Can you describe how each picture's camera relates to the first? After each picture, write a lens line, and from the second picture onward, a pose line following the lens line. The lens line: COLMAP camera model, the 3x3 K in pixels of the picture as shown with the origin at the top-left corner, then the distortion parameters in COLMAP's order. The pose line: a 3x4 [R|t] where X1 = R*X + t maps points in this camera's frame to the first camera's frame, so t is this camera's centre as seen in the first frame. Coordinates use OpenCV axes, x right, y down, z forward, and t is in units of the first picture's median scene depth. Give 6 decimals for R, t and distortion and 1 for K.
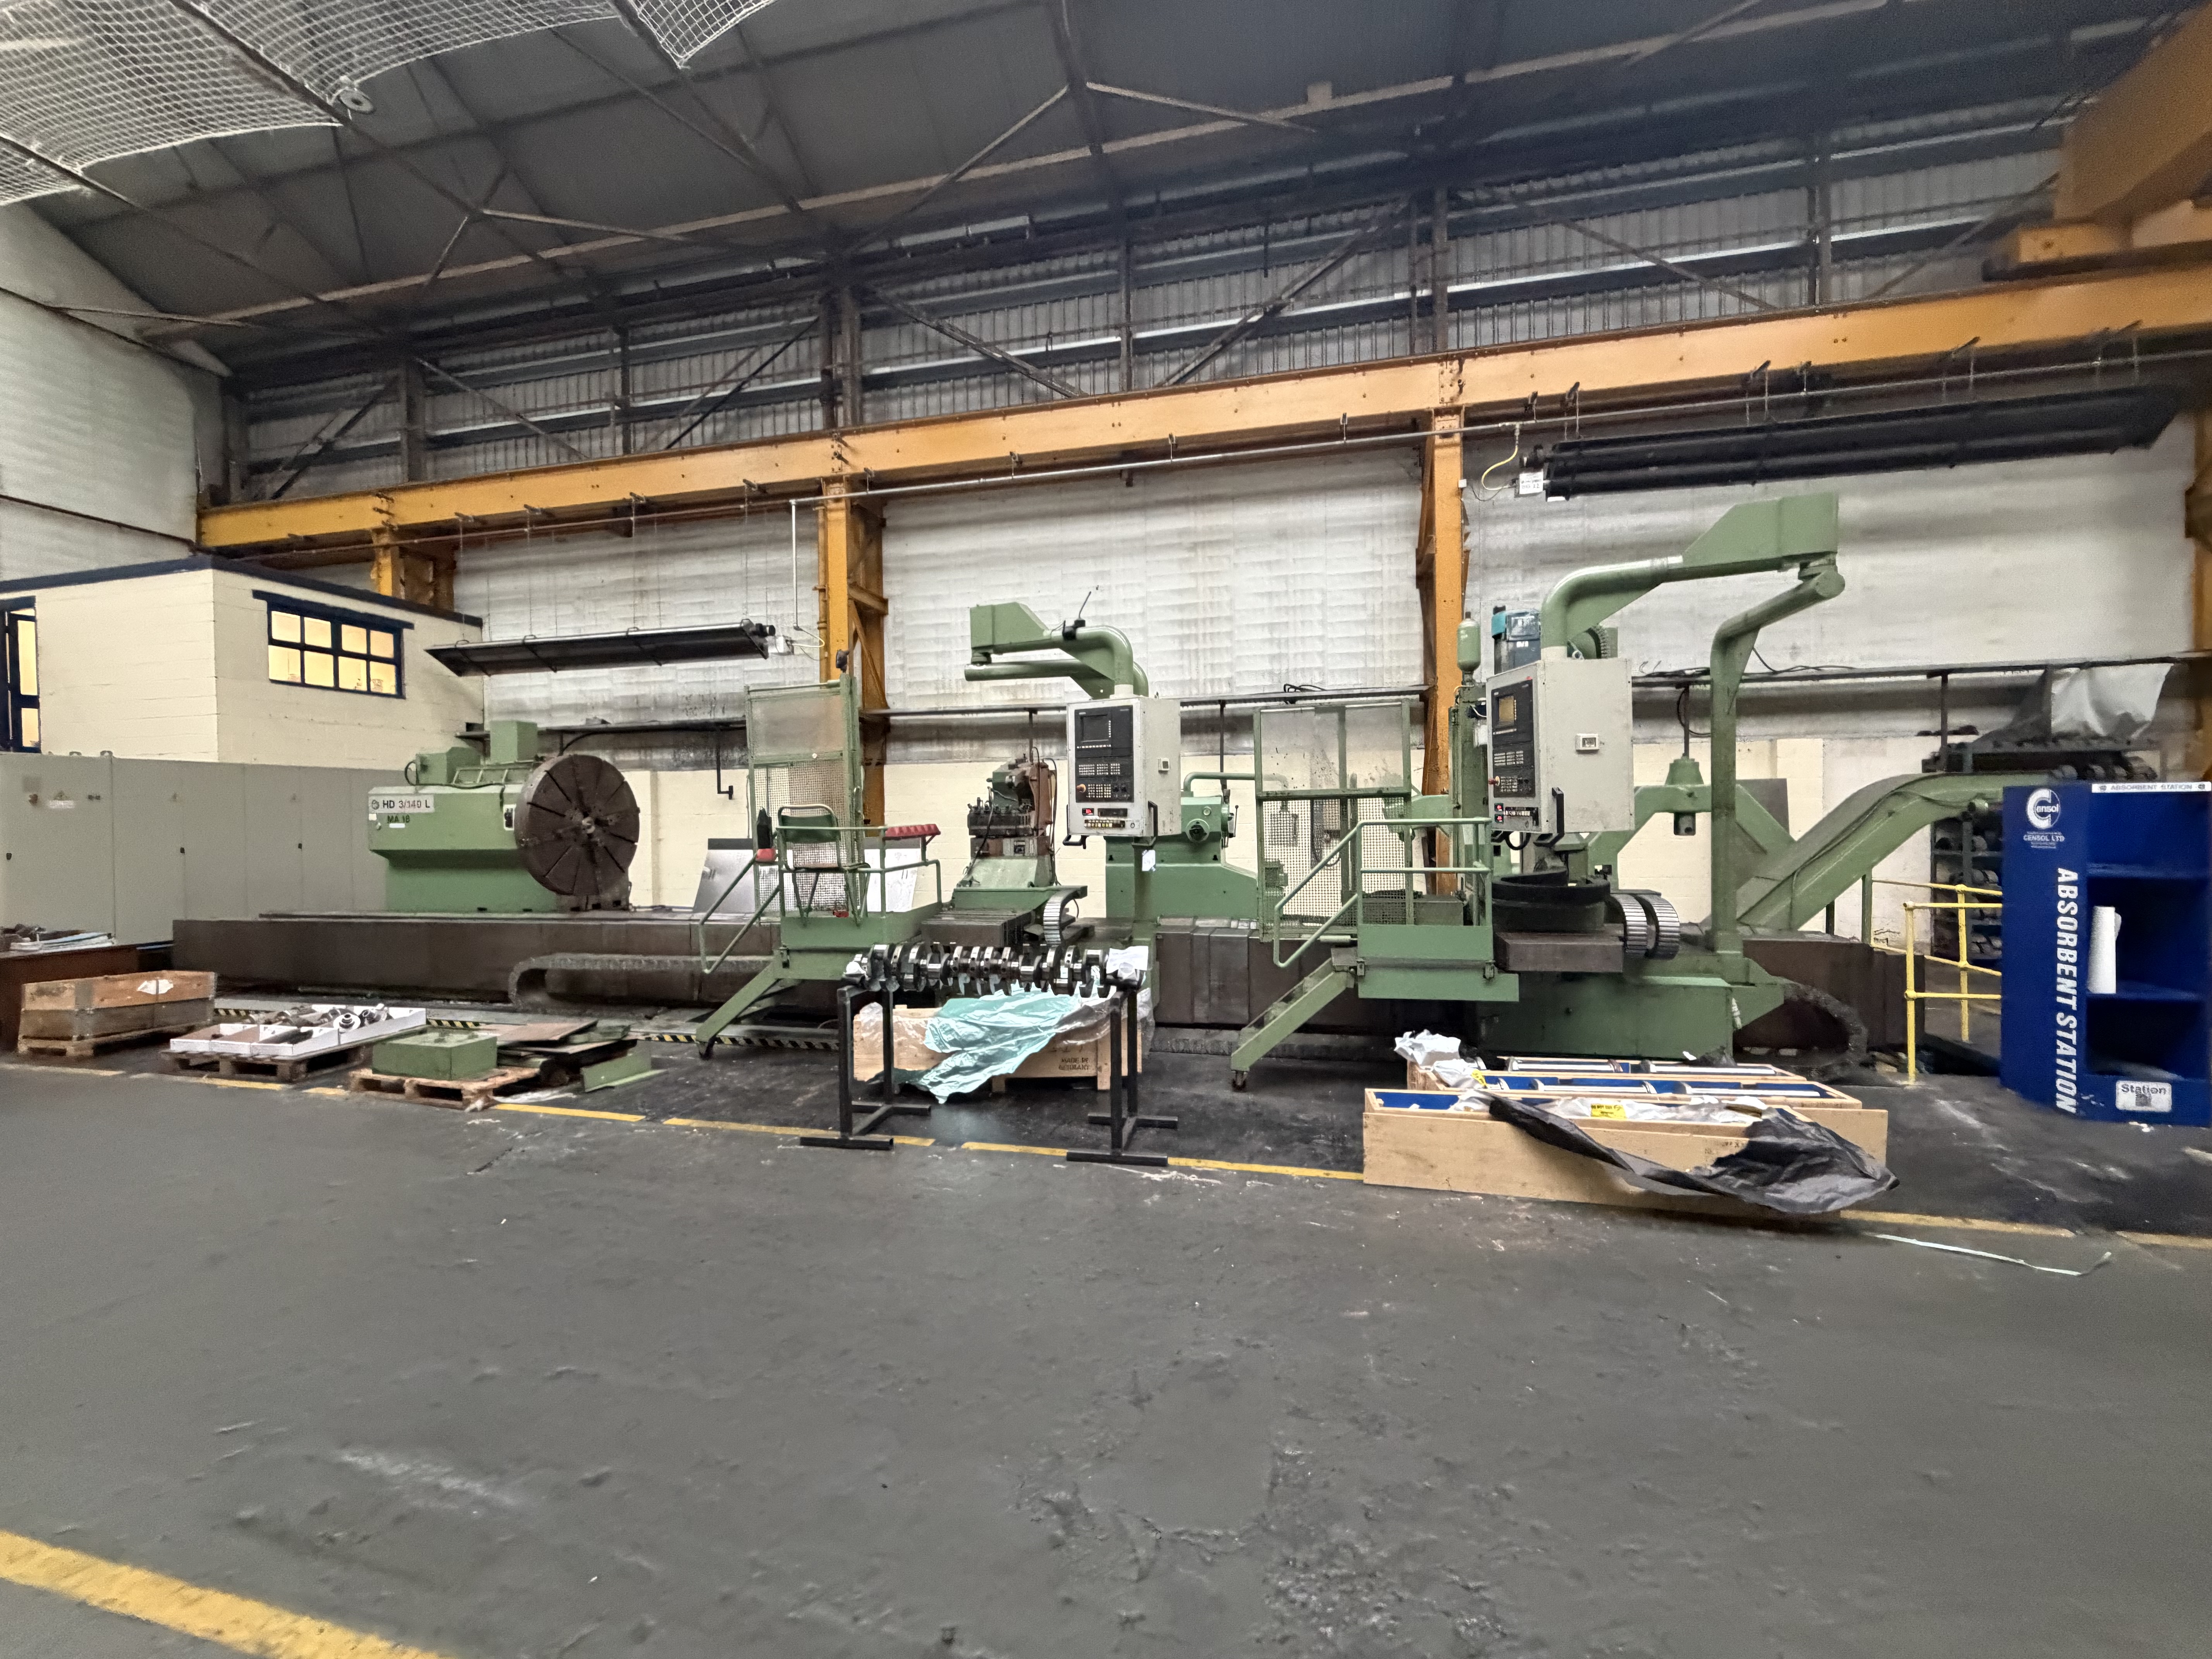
lens RADIAL K [[887.0, 0, 1103.3], [0, 887.0, 828.4], [0, 0, 1]] dist [-0.002269, -0.000068]
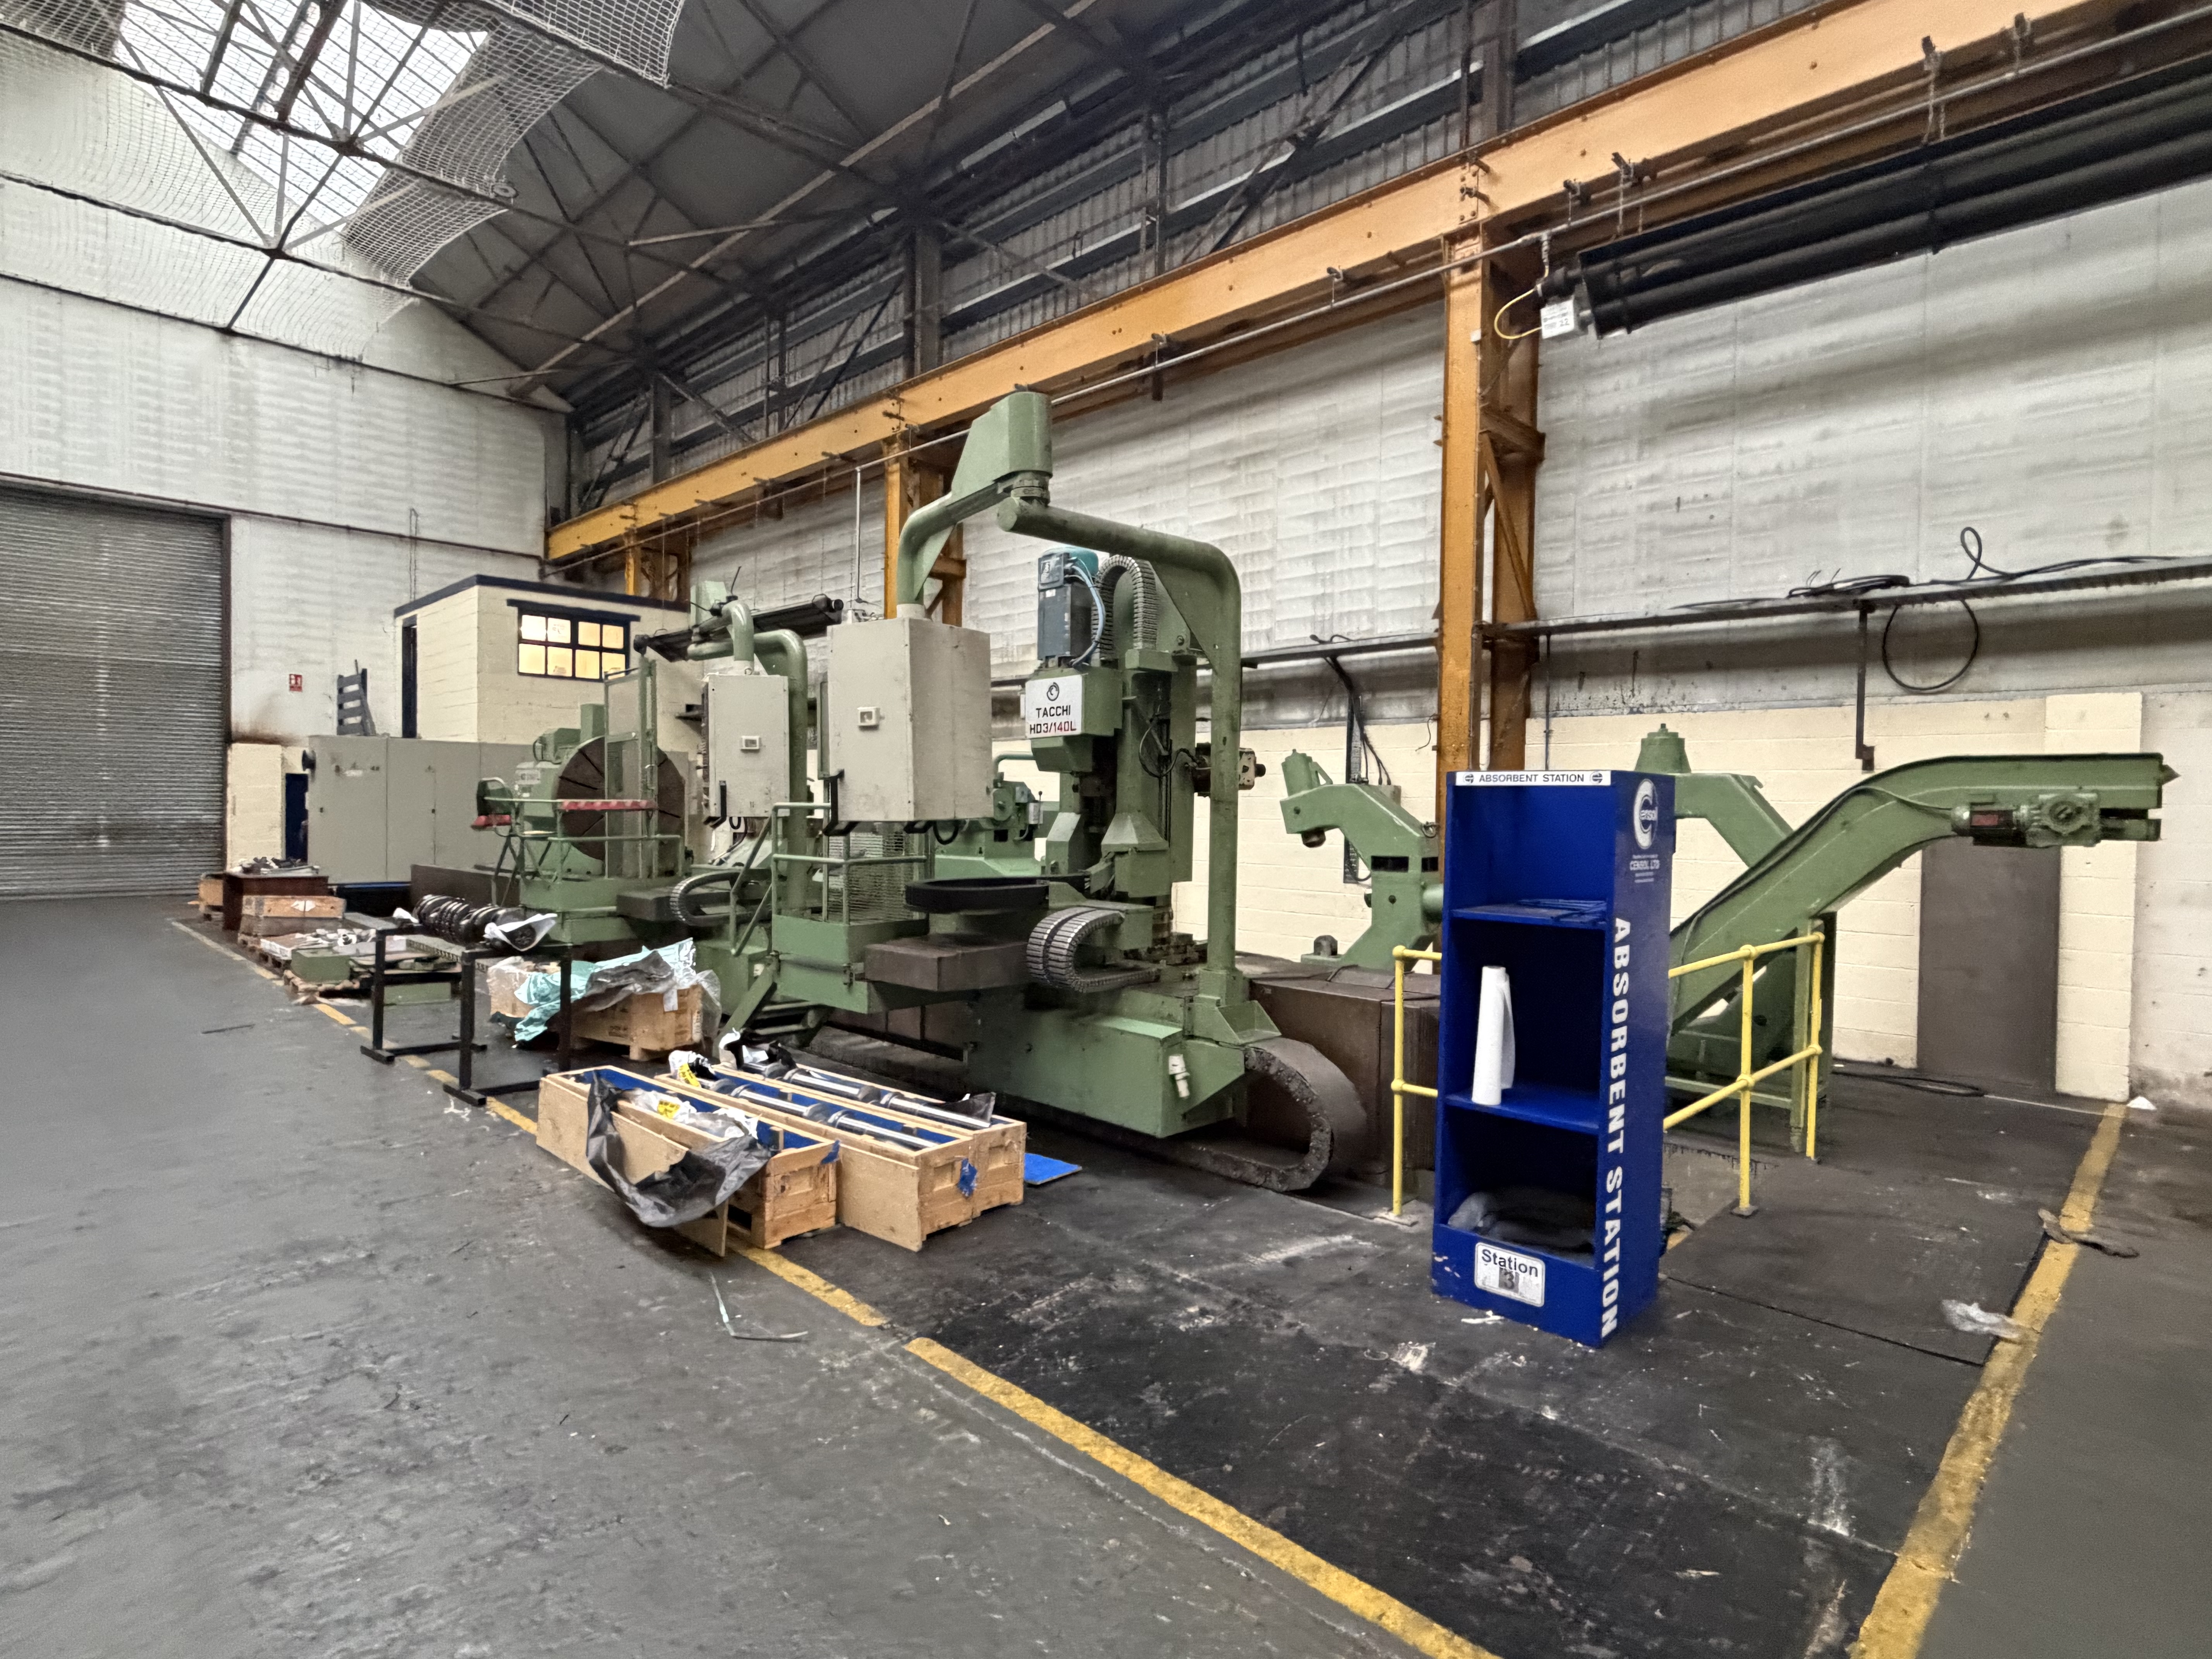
lens RADIAL K [[1175.5, 0, 1102.7], [0, 1175.5, 829.6], [0, 0, 1]] dist [-0.001351, 0.000475]
pose [[0.850468, 0.037401, -0.524696, 0.651781], [-0.035988, 0.999269, 0.012898, -0.004923], [0.524795, 0.007913, 0.851192, 0.068676]]
